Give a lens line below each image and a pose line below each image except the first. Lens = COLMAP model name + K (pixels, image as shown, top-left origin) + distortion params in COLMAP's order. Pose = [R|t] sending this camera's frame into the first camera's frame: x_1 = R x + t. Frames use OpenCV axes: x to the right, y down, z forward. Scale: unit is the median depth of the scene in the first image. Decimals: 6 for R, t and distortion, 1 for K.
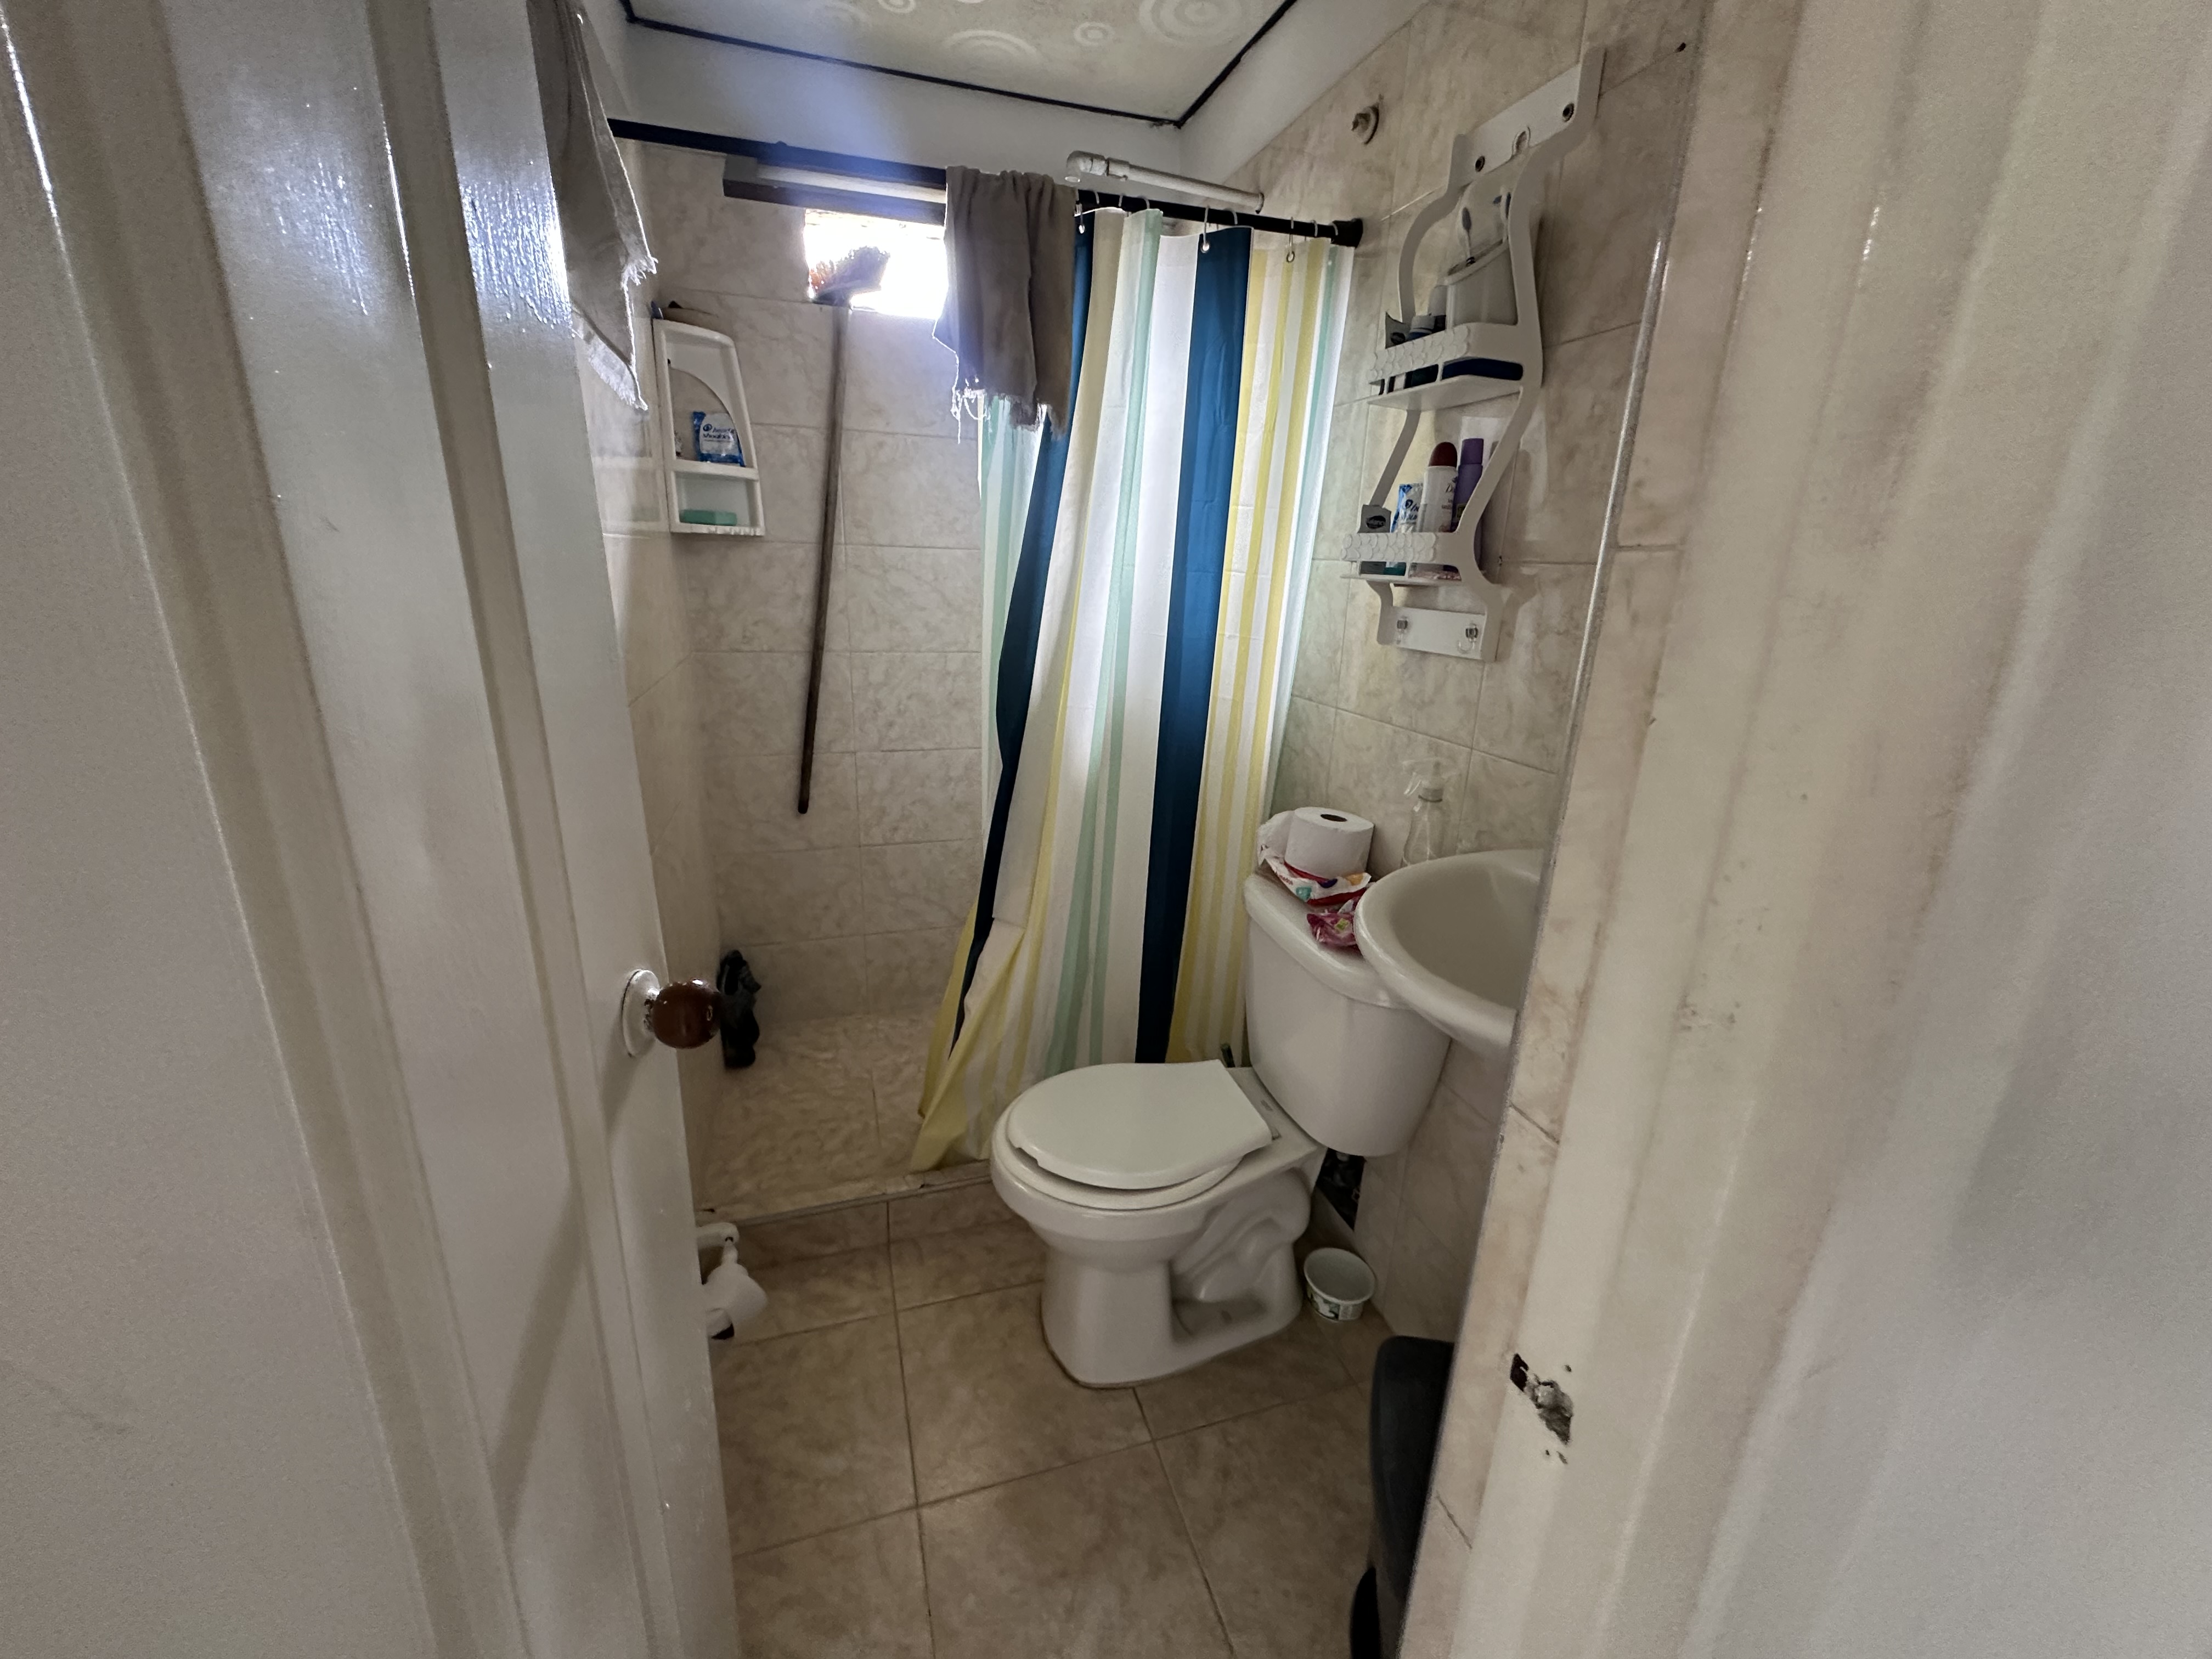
lens RADIAL K [[881.4, 0, 1099.9], [0, 881.4, 829.5], [0, 0, 1]] dist [-0.004817, 0.001099]
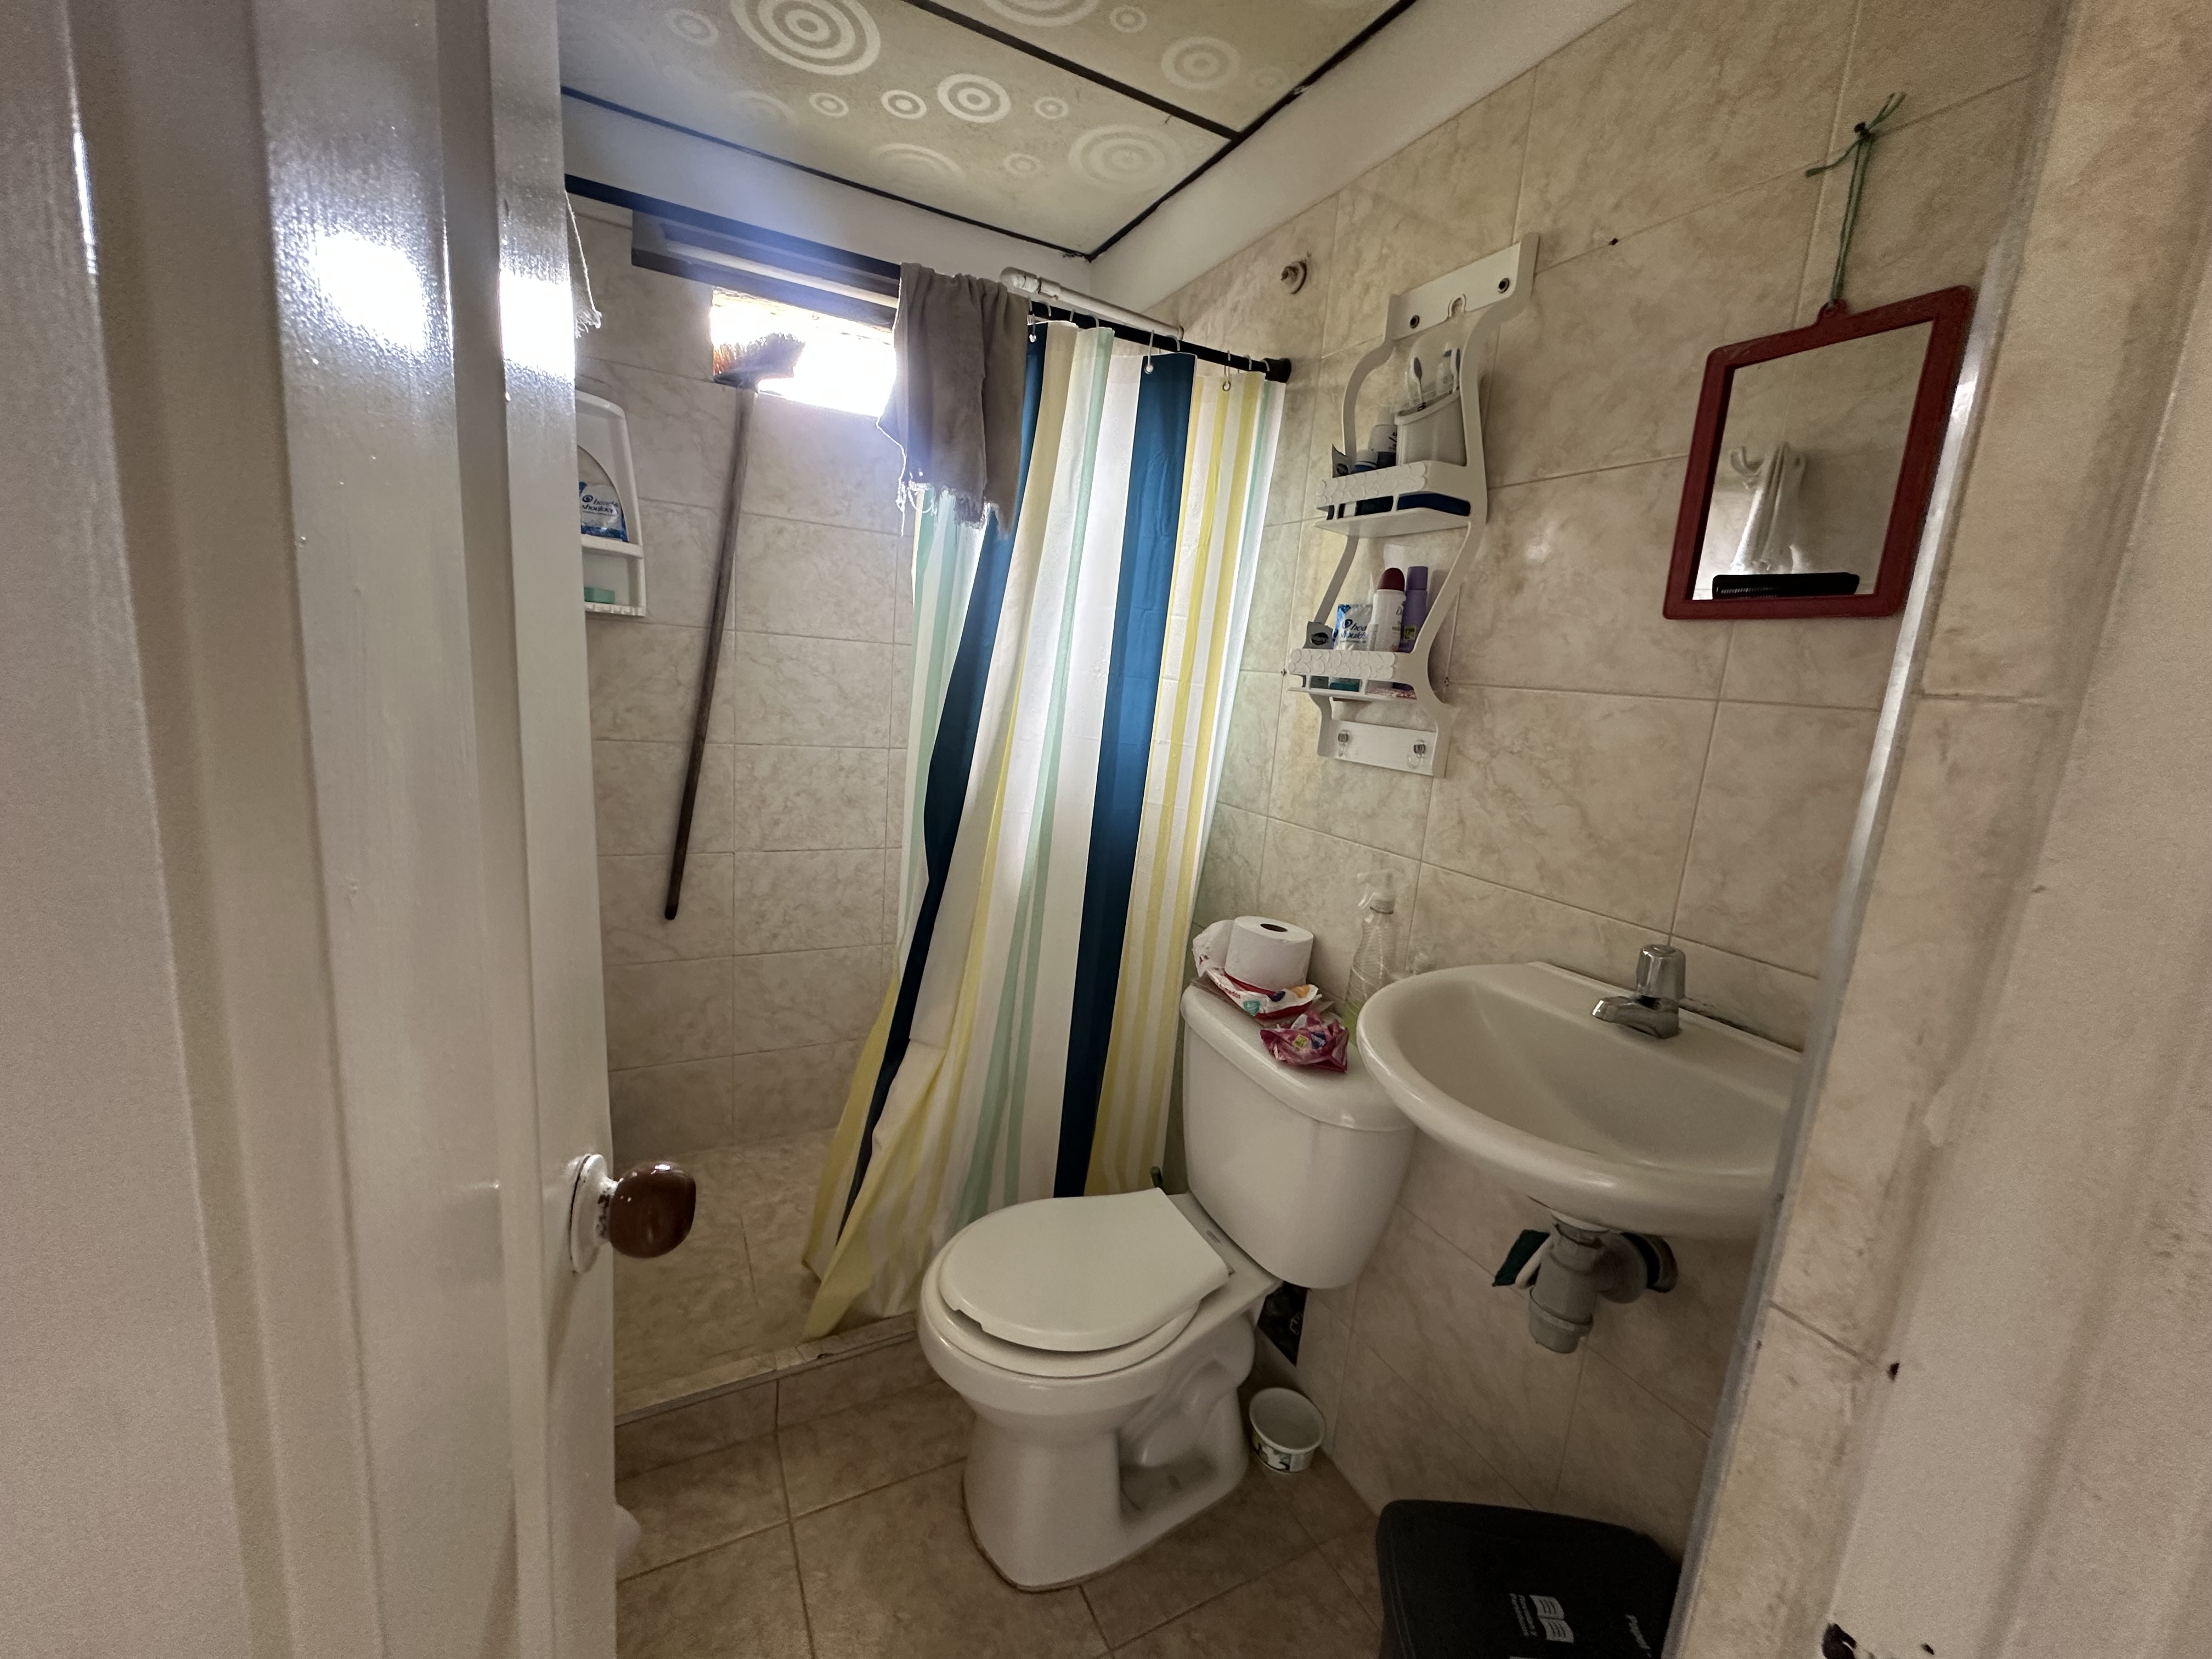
lens RADIAL K [[881.4, 0, 1101.8], [0, 881.4, 830.3], [0, 0, 1]] dist [-0.004817, 0.001099]
pose [[0.984275, 0.013728, 0.176106, -0.097082], [0.004878, 0.994482, -0.104791, -0.019123], [-0.176573, 0.104002, 0.978778, 0.057797]]
